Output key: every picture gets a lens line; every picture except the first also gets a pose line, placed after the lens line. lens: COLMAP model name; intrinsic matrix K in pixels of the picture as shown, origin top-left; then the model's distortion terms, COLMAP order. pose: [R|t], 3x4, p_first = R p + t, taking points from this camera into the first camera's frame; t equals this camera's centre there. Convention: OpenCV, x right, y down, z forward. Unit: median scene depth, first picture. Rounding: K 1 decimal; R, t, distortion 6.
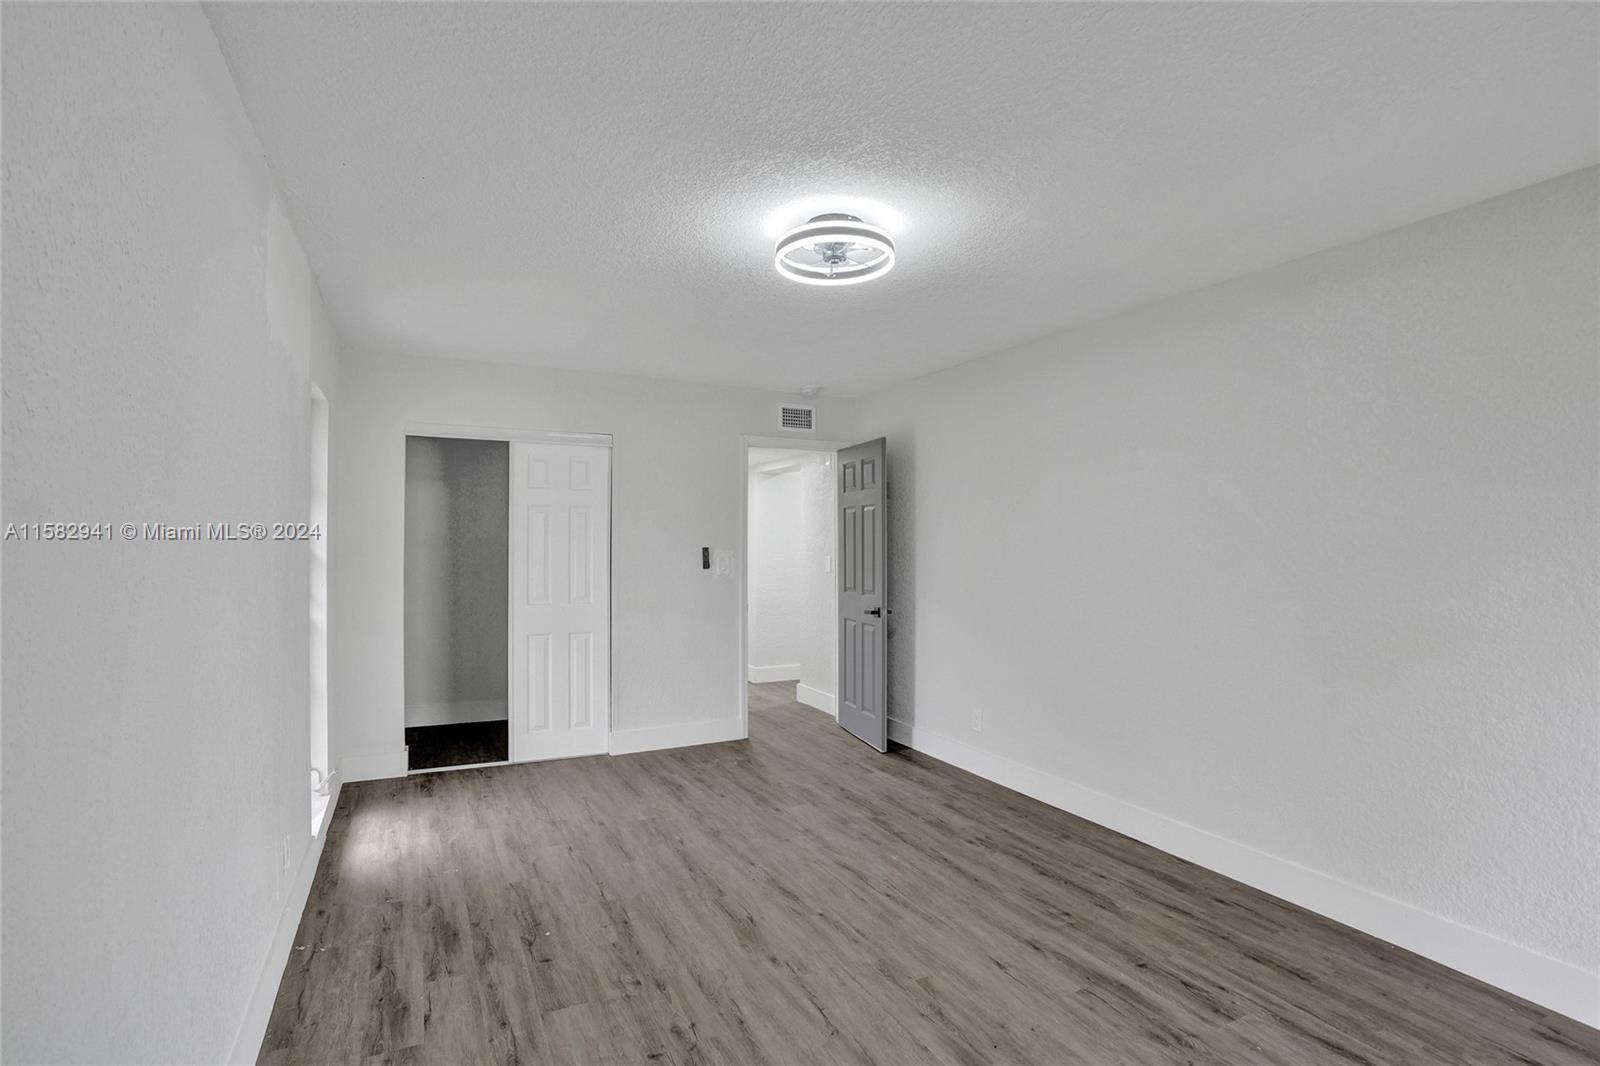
lens RADIAL K [[749.4, 0, 796.3], [0, 749.4, 530.8], [0, 0, 1]] dist [-0.073355, 0.029567]
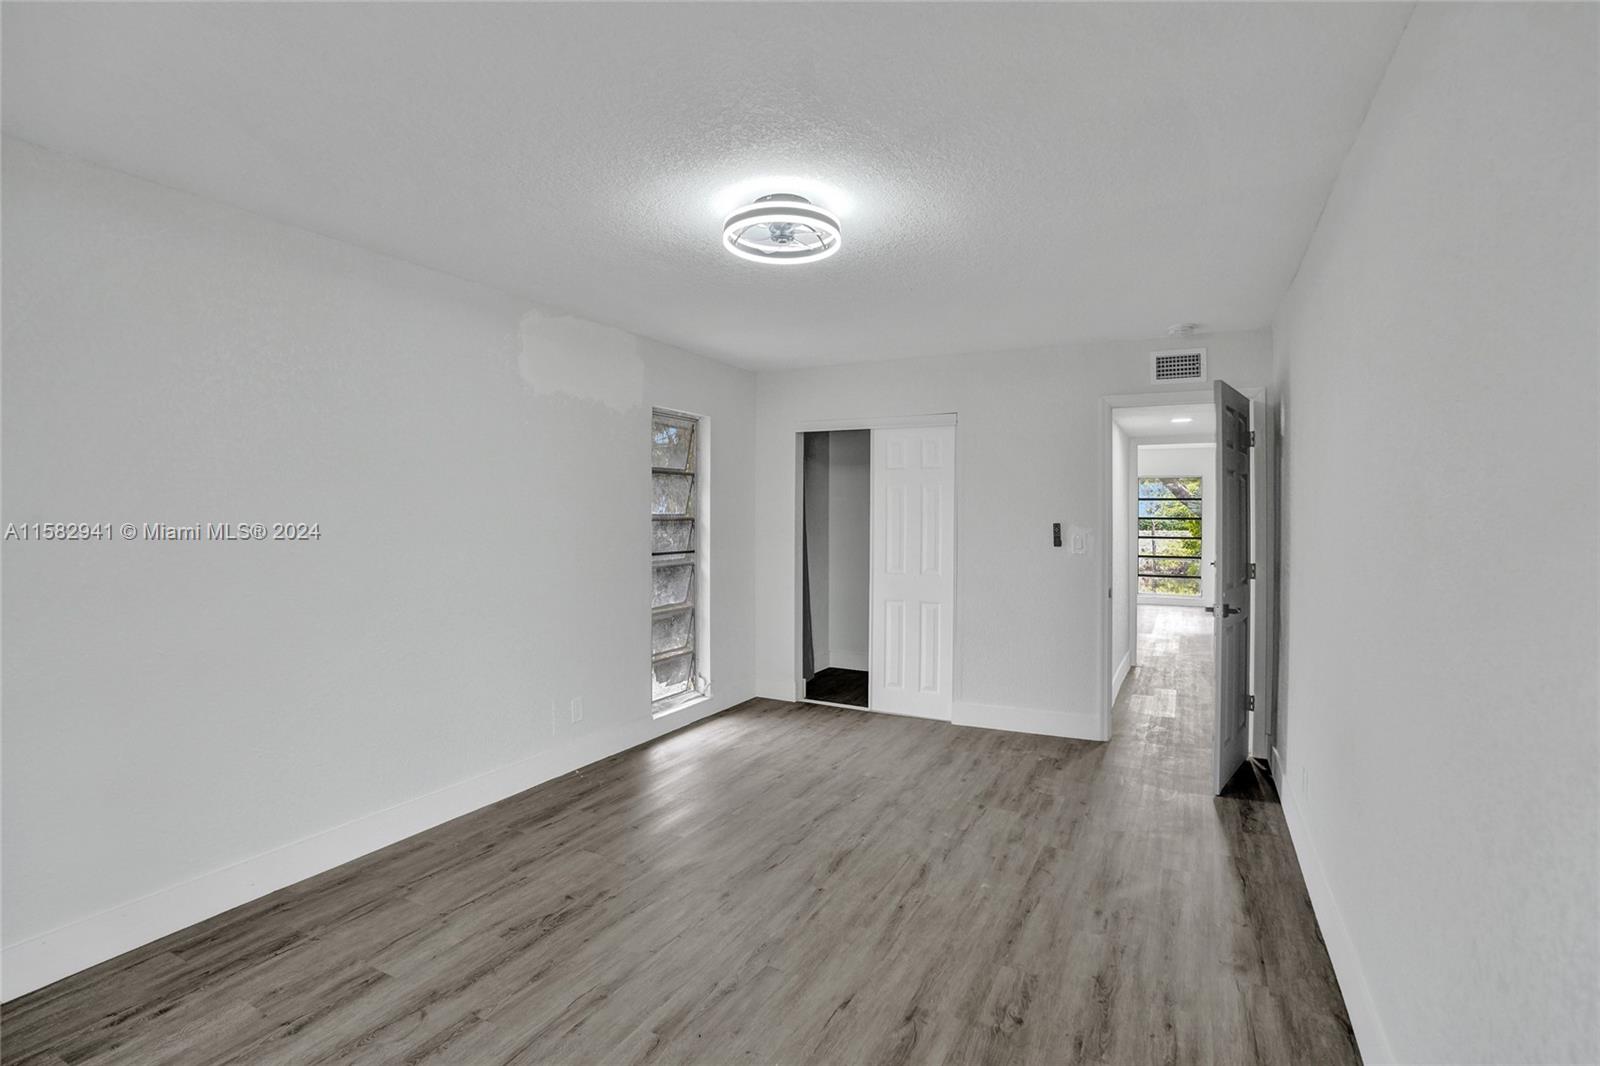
lens RADIAL K [[749.4, 0, 796.3], [0, 749.4, 530.8], [0, 0, 1]] dist [-0.073355, 0.029567]
pose [[0.587150, 0.014602, -0.809347, 0.697024], [0.011587, 0.999583, 0.026440, 0.005491], [0.809396, -0.024902, 0.586736, 0.337044]]
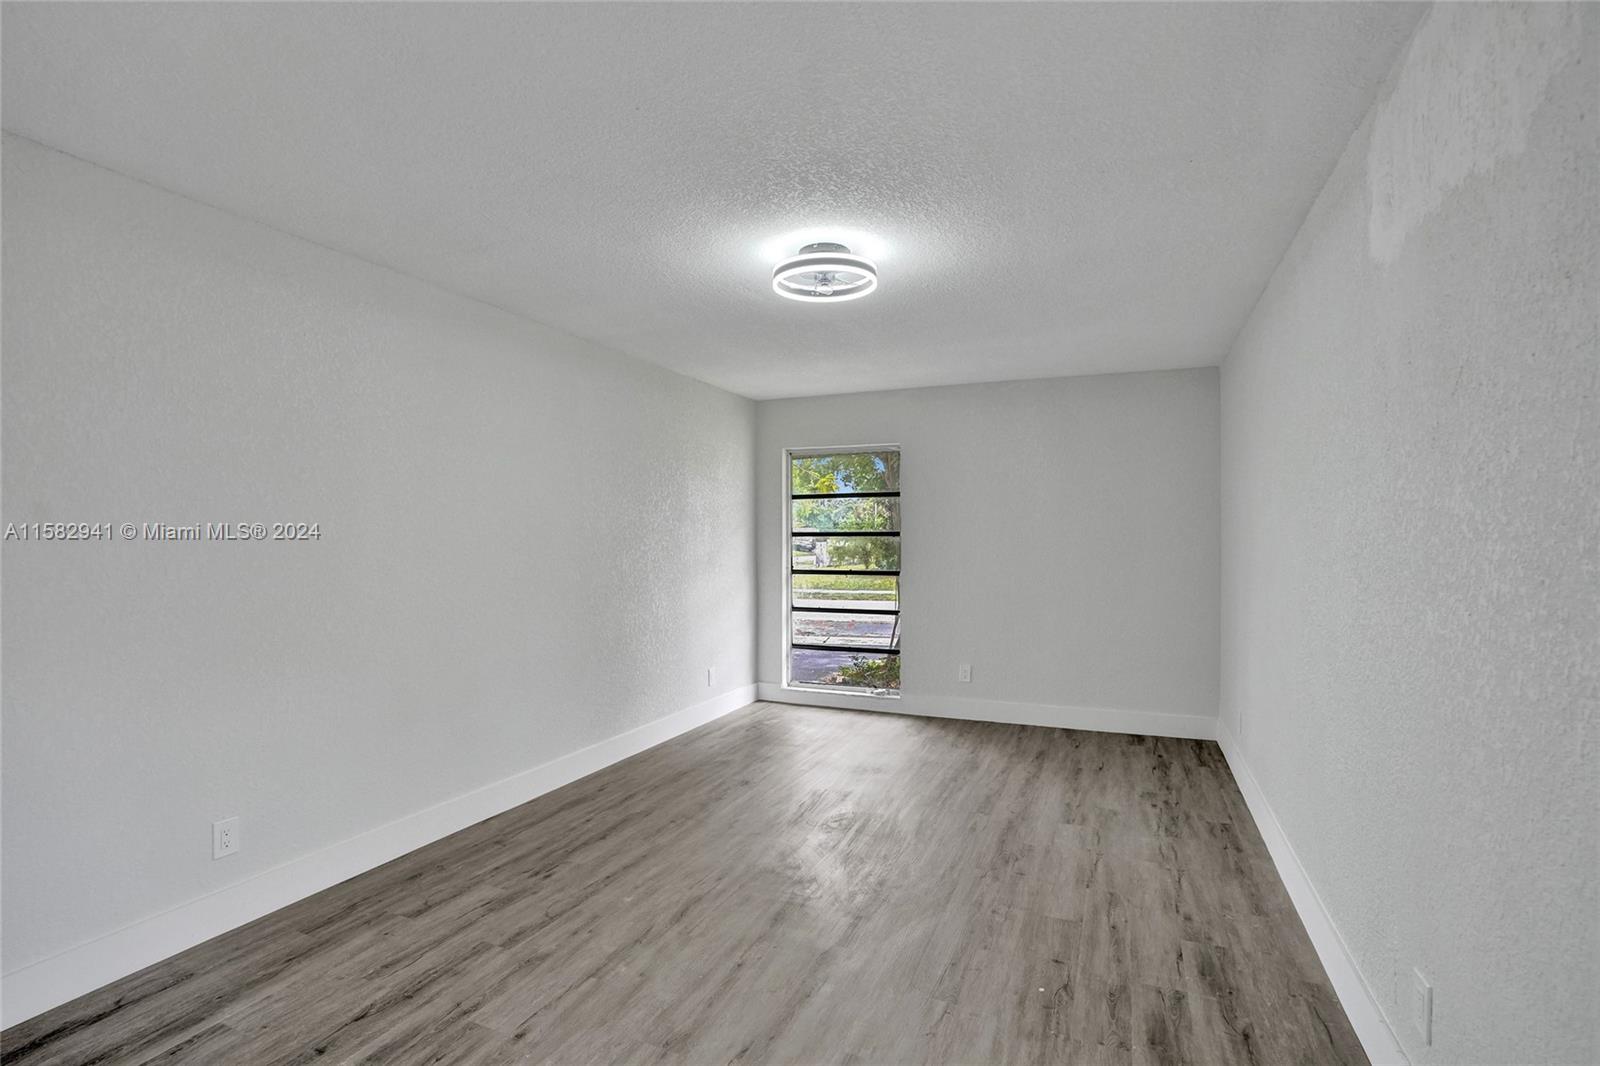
lens RADIAL K [[766.8, 0, 774.2], [0, 766.8, 533.0], [0, 0, 1]] dist [-0.067002, 0.023054]
pose [[-0.620924, 0.005479, 0.783852, -0.662172], [-0.008955, 0.999861, -0.014083, 0.031187], [-0.783820, -0.015764, -0.620789, 1.430266]]
